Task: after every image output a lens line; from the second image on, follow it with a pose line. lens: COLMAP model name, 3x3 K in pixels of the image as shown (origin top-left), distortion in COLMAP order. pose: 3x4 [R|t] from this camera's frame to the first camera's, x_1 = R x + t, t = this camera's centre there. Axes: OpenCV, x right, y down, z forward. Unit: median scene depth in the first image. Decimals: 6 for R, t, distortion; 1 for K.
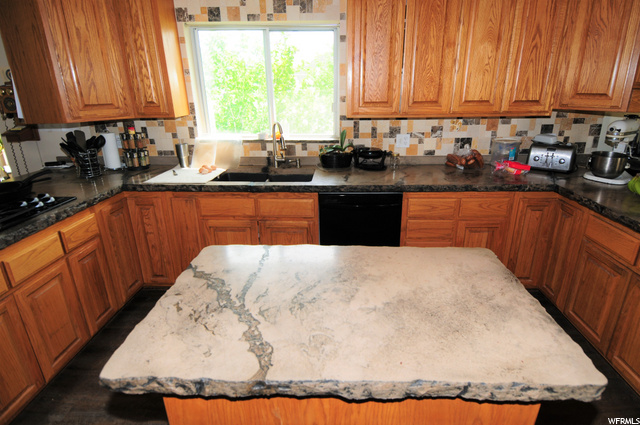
lens RADIAL K [[346.4, 0, 340.1], [0, 346.4, 210.6], [0, 0, 1]] dist [0.029613, -0.030464]
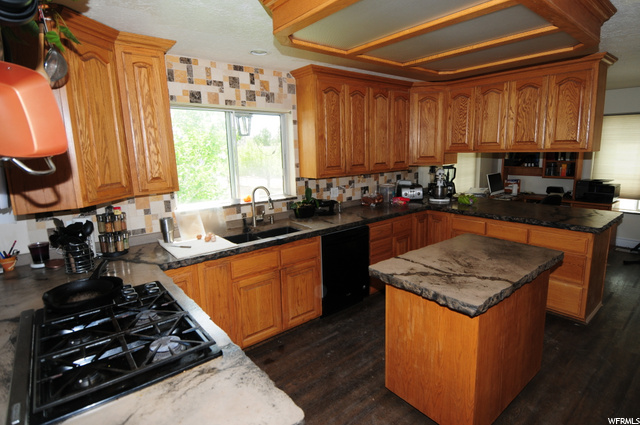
lens RADIAL K [[346.4, 0, 340.4], [0, 346.4, 206.1], [0, 0, 1]] dist [0.029613, -0.030464]
pose [[0.730007, -0.123937, 0.672108, -0.828882], [0.244794, 0.965589, -0.087827, -0.024497], [-0.638096, 0.228642, 0.735226, -0.018486]]
